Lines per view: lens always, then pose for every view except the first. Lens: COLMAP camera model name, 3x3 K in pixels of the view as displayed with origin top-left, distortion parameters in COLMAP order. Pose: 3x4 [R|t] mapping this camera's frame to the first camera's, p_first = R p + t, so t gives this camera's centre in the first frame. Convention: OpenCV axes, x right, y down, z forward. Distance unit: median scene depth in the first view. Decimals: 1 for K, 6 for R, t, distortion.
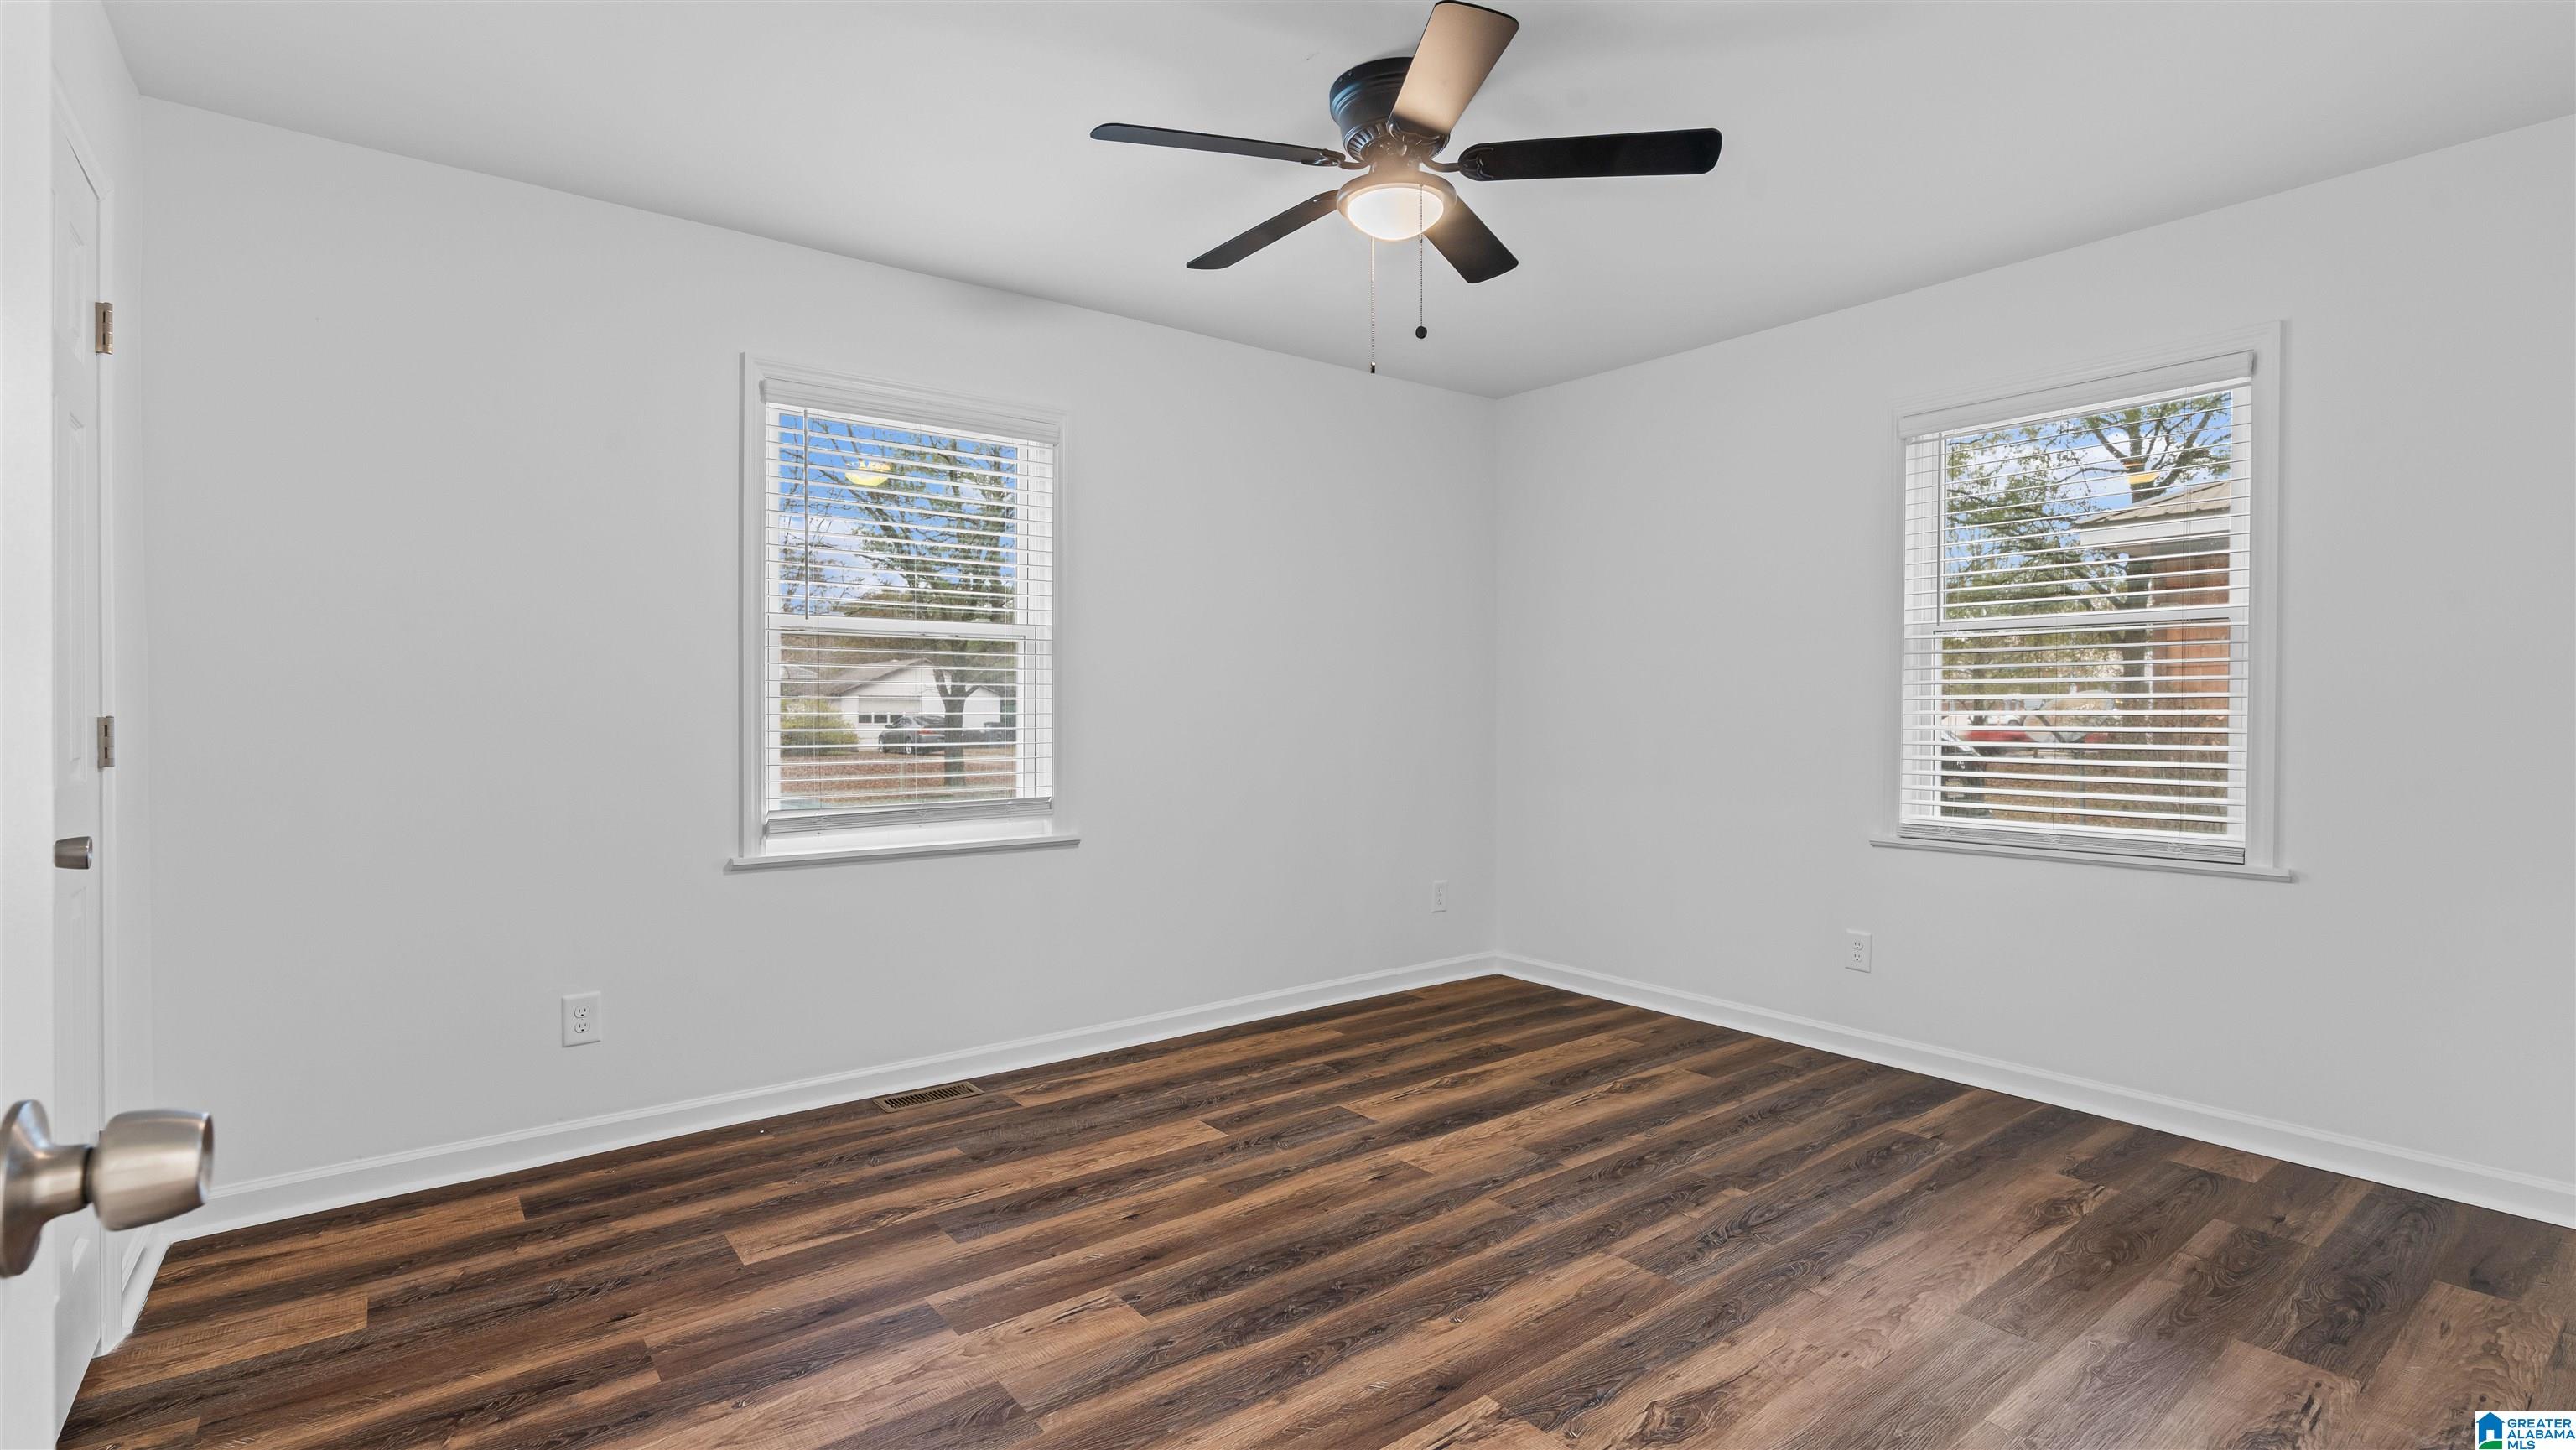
lens RADIAL K [[1180.4, 0, 1288.3], [0, 1180.4, 706.9], [0, 0, 1]] dist [-0.002716, 0.000492]
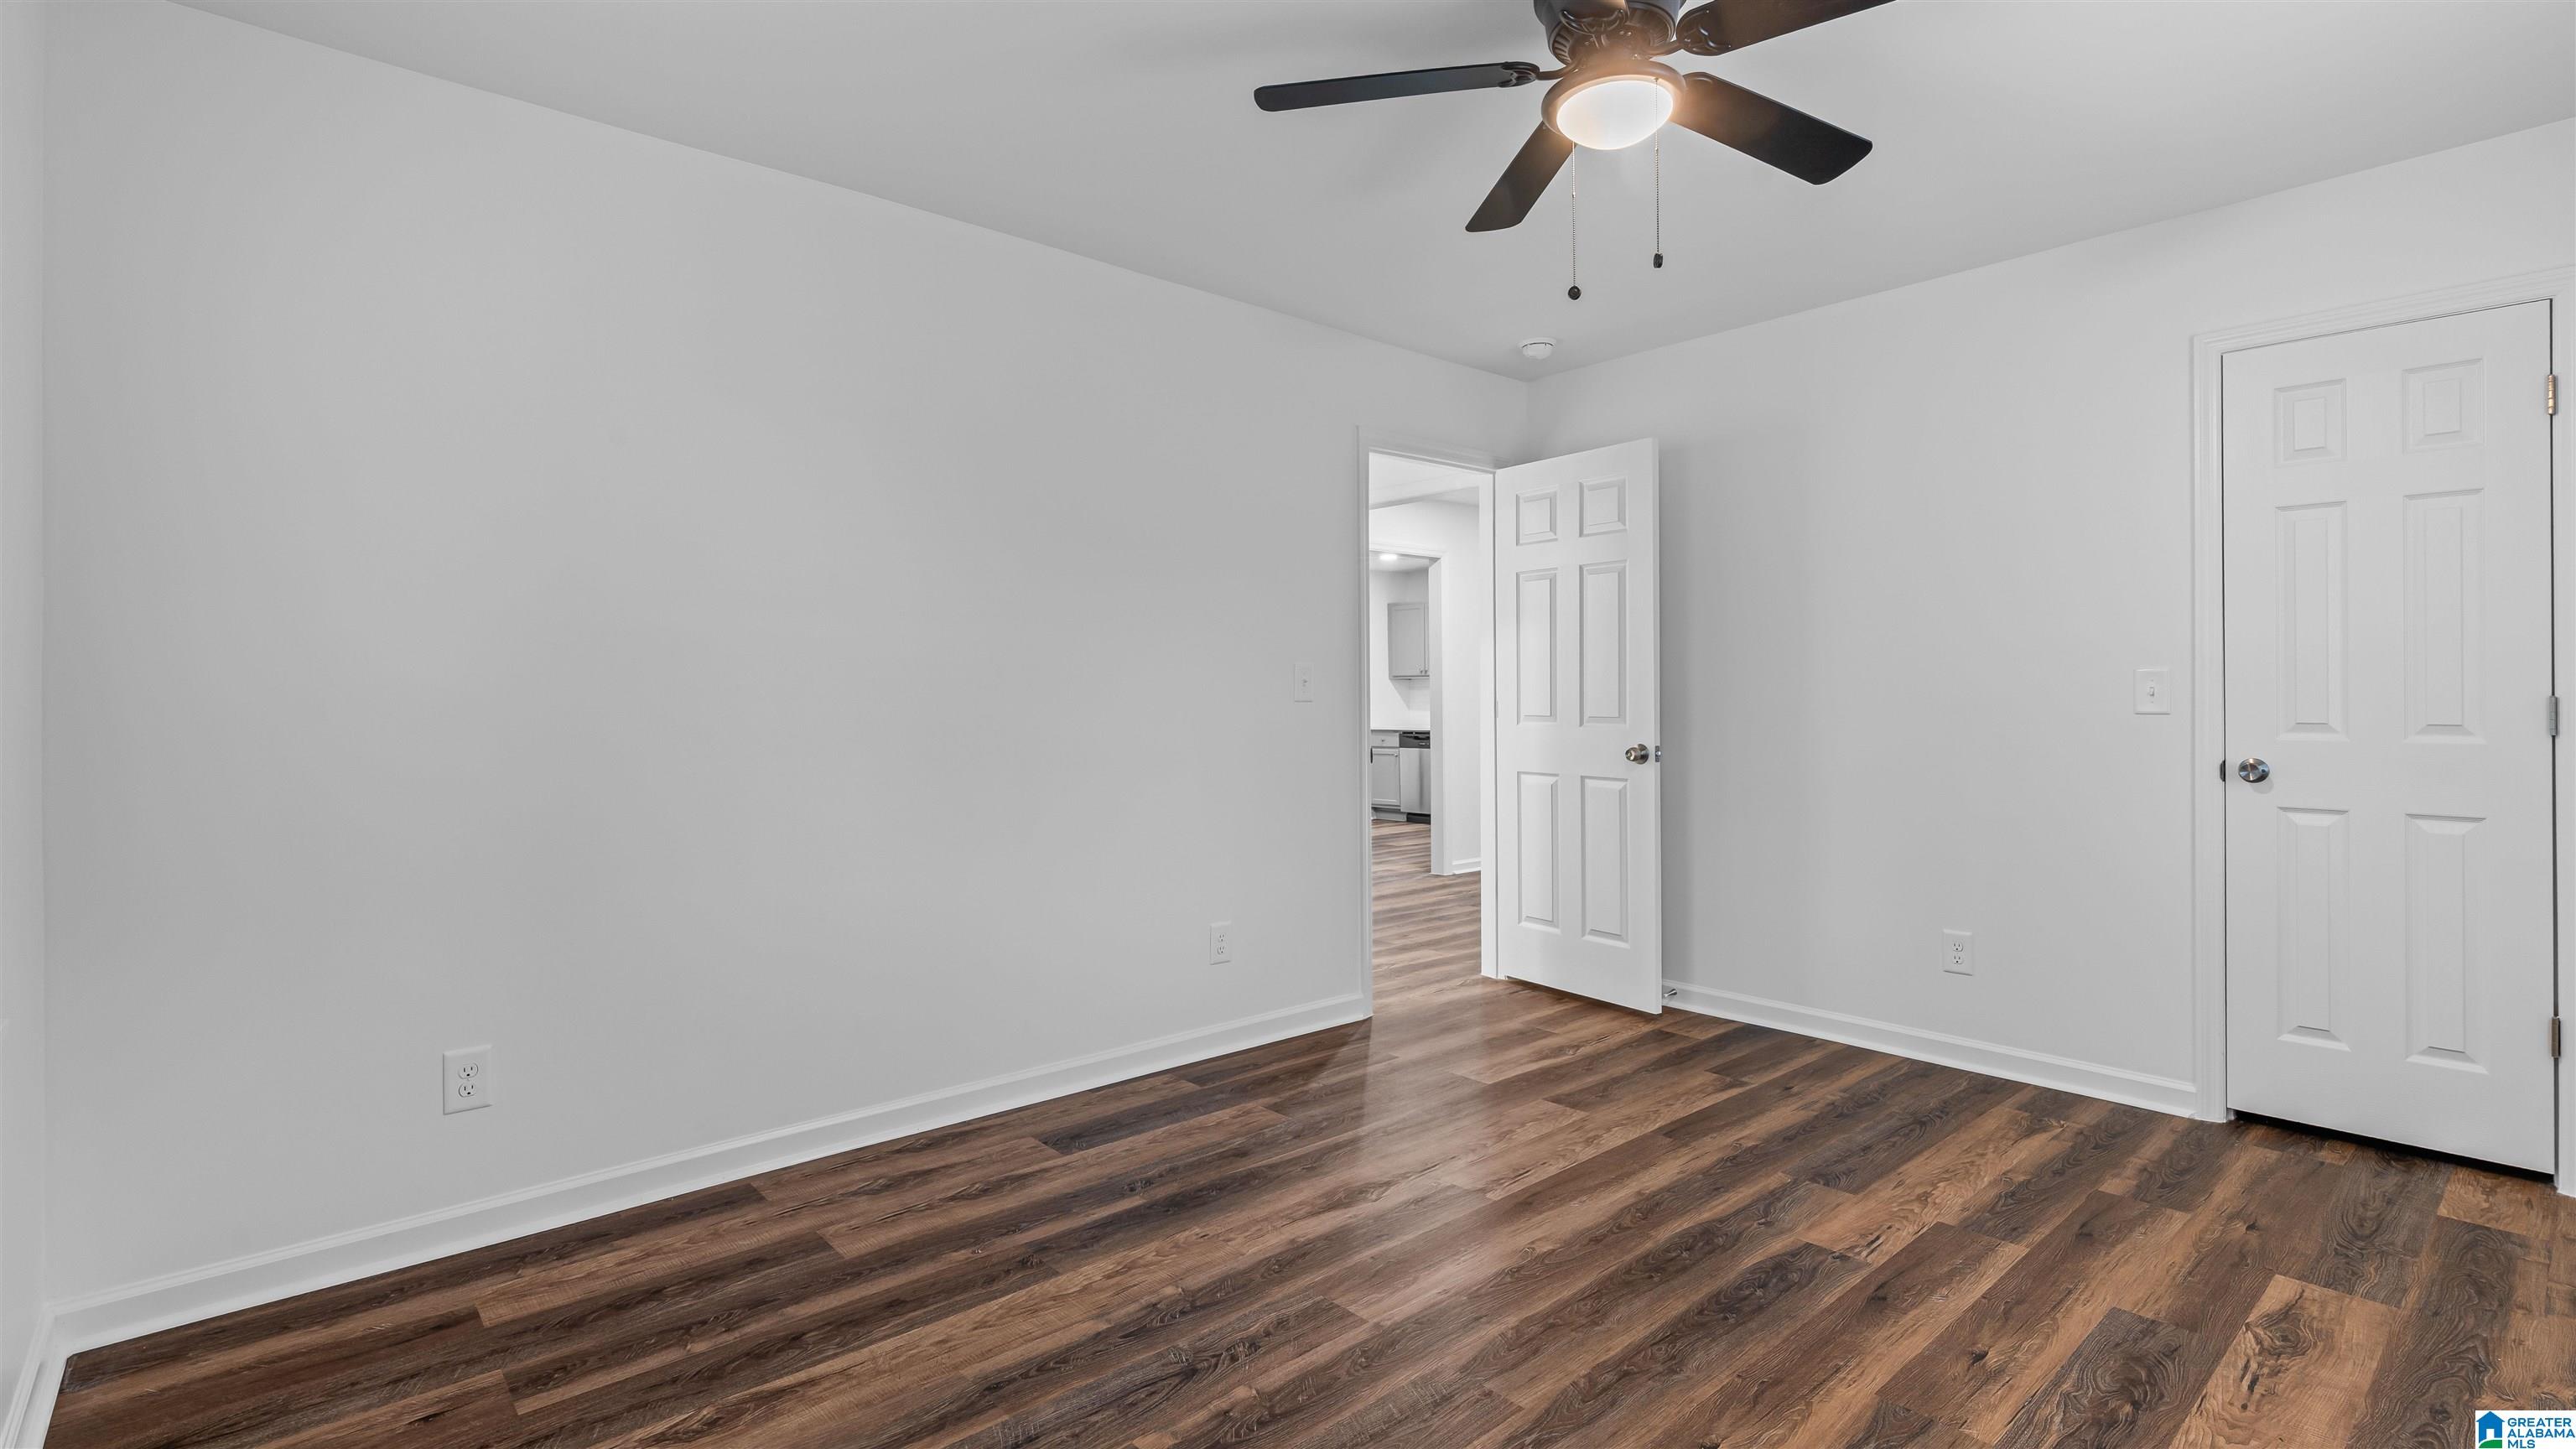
lens RADIAL K [[1180.4, 0, 1288.3], [0, 1180.4, 706.4], [0, 0, 1]] dist [-0.002716, 0.000492]
pose [[-0.998284, 0.006225, -0.058232, 0.398756], [0.006000, 0.999974, 0.004033, 0.004067], [0.058256, 0.003676, -0.998295, 1.937119]]
